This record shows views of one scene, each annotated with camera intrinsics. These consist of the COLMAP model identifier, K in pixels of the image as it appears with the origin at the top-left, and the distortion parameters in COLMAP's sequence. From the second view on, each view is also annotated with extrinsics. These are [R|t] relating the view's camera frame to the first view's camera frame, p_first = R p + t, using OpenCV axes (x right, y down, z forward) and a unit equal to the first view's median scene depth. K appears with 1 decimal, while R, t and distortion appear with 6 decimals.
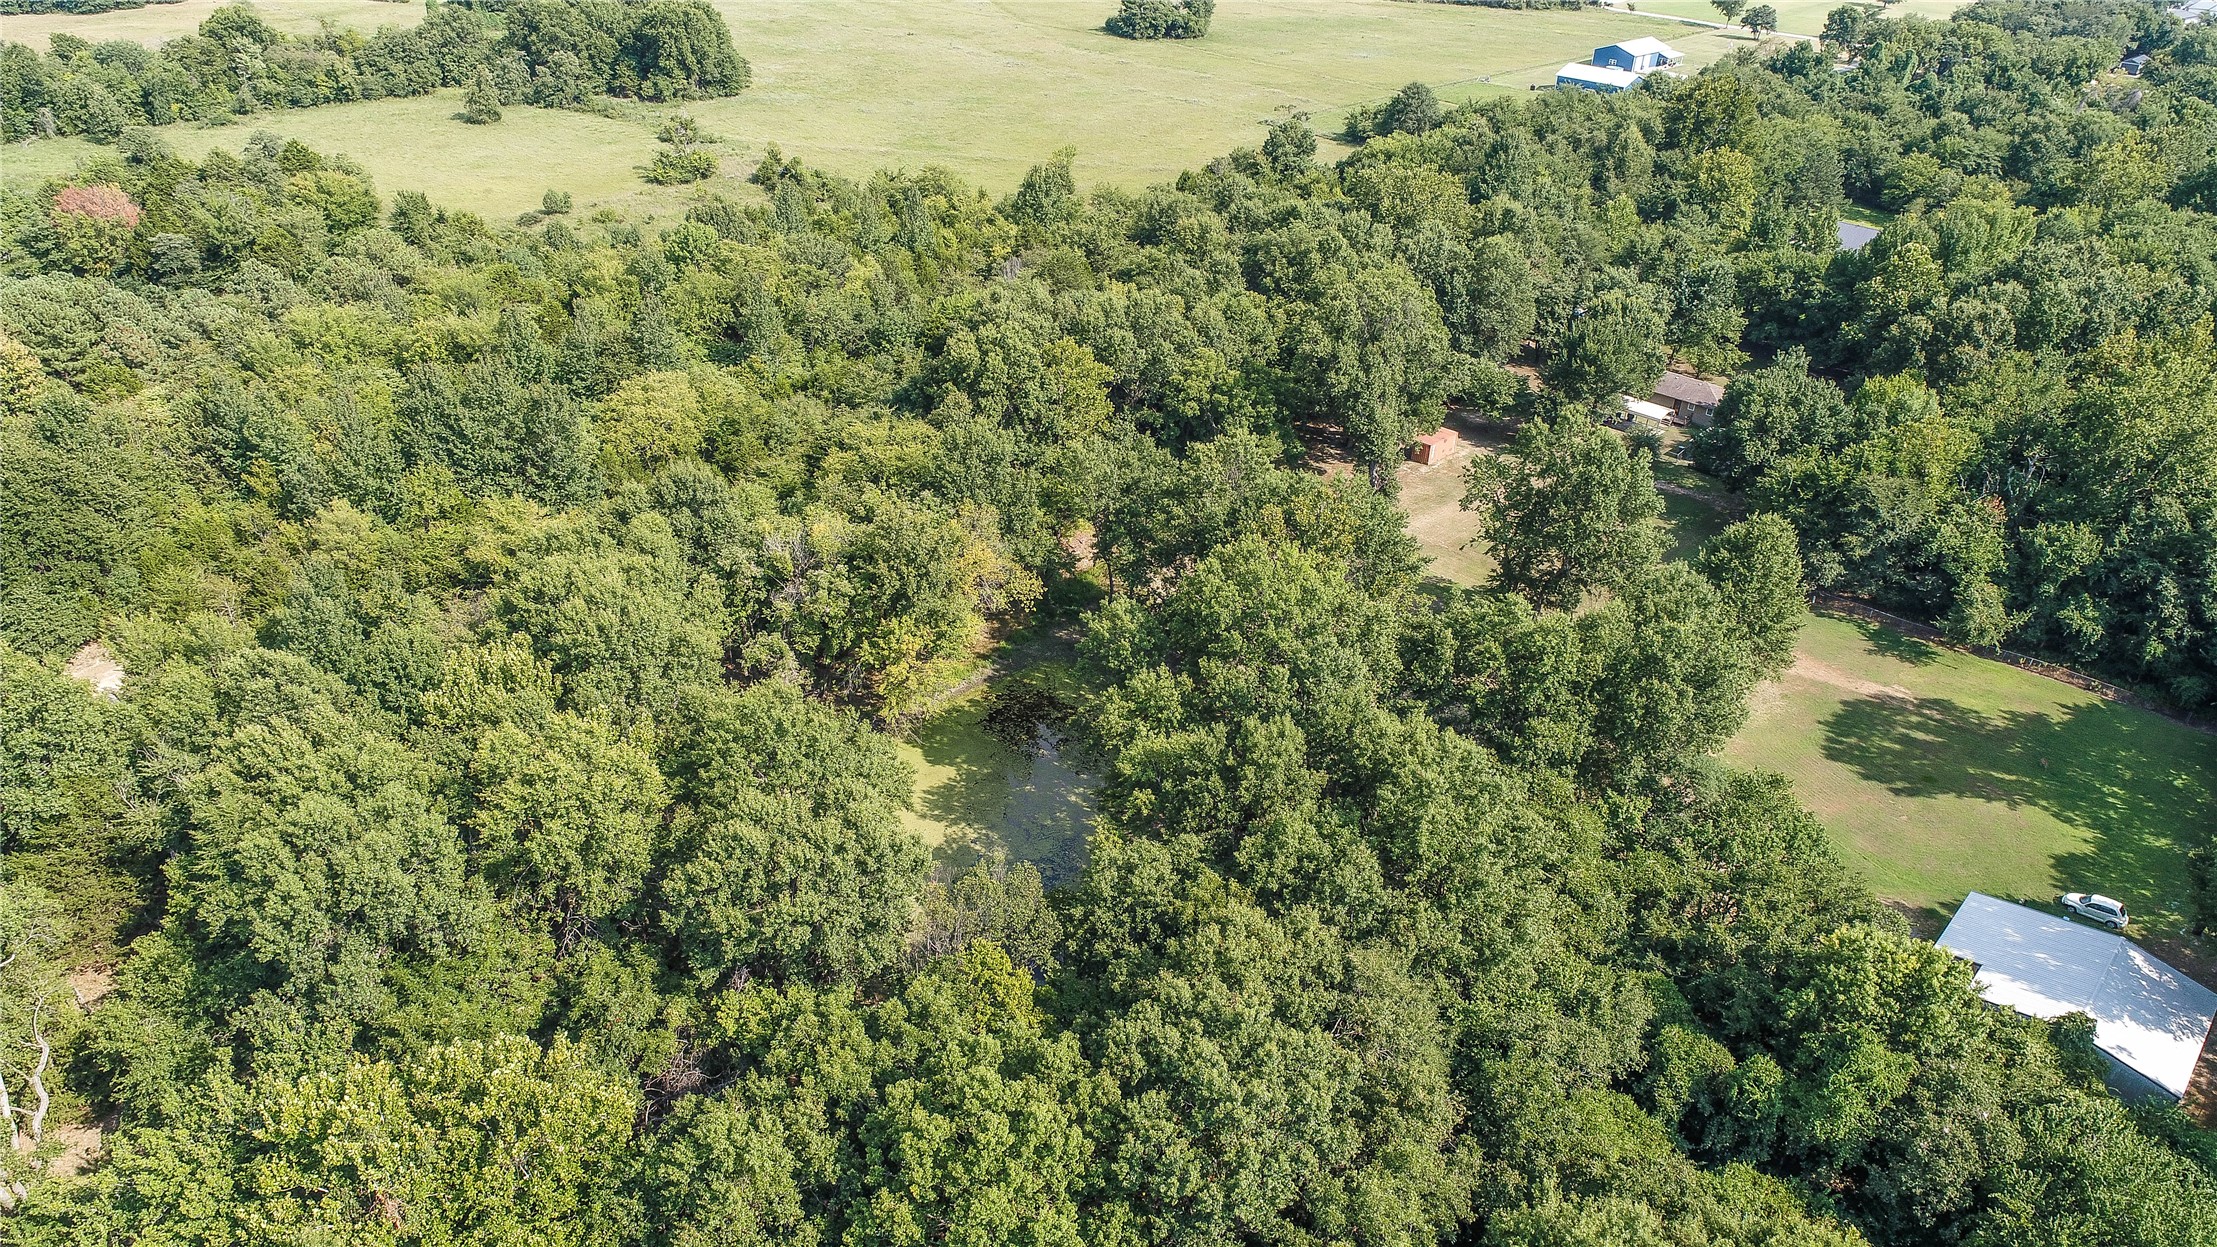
lens RADIAL K [[1477.6, 0, 1109.4], [0, 1477.6, 631.1], [0, 0, 1]] dist [-0.007187, 0.001352]
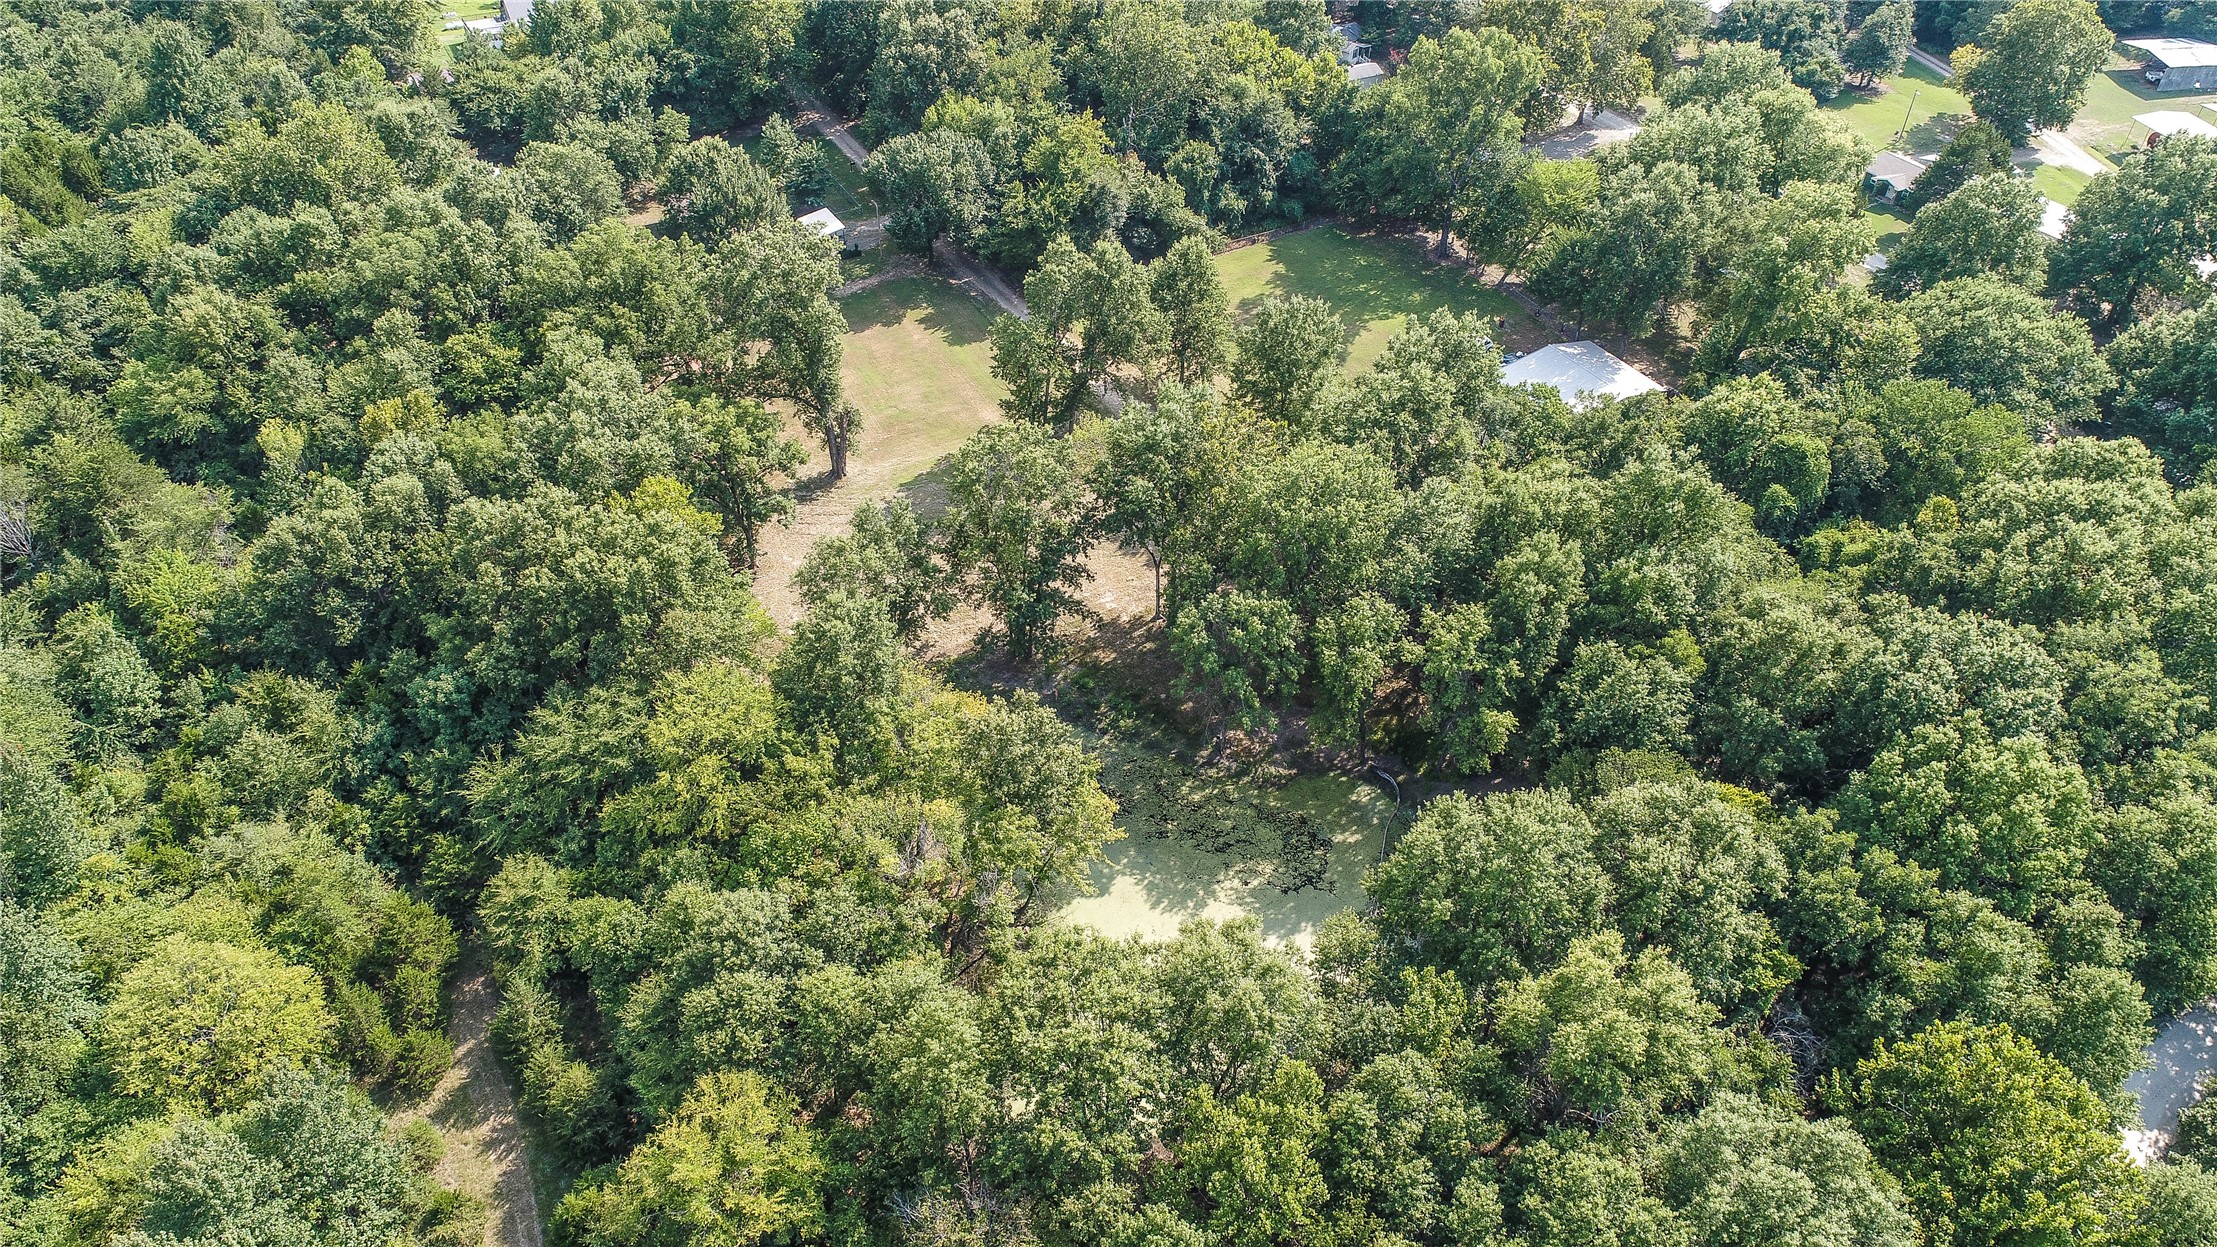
lens RADIAL K [[1477.6, 0, 1109.4], [0, 1477.6, 631.1], [0, 0, 1]] dist [-0.007187, 0.001352]
pose [[0.297804, -0.651216, 0.698019, -0.572343], [0.484209, 0.733199, 0.477453, -0.408676], [-0.822712, 0.195799, 0.533674, 0.414924]]
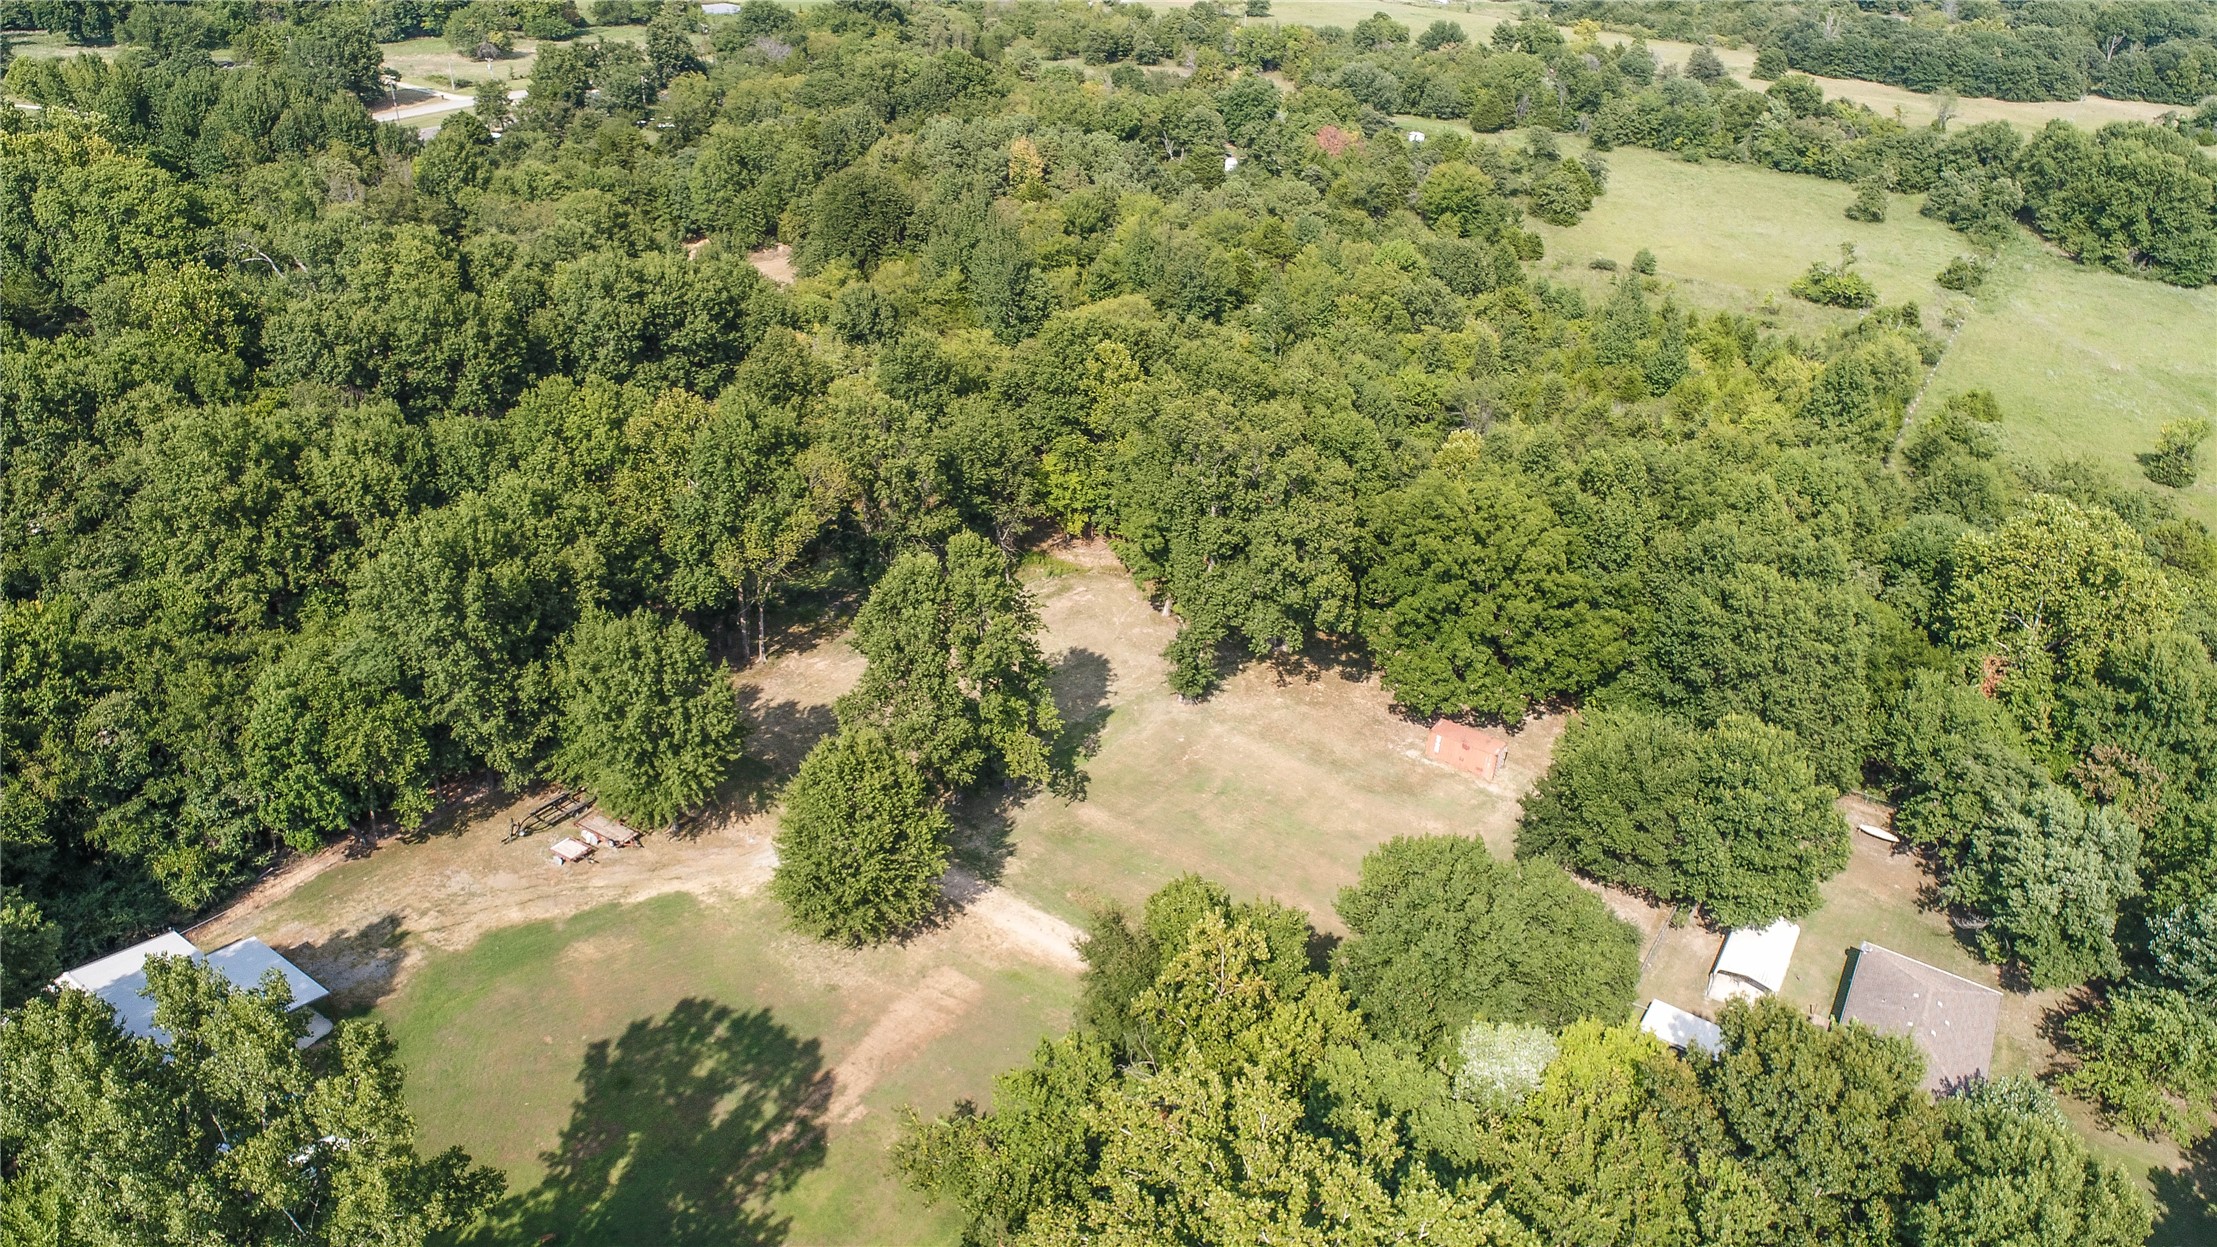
lens RADIAL K [[1477.6, 0, 1109.4], [0, 1477.6, 631.1], [0, 0, 1]] dist [-0.007187, 0.001352]
pose [[0.164622, 0.471092, -0.866587, 0.973333], [-0.541419, 0.777542, 0.319834, -0.379602], [0.824479, 0.416535, 0.383058, 0.718427]]
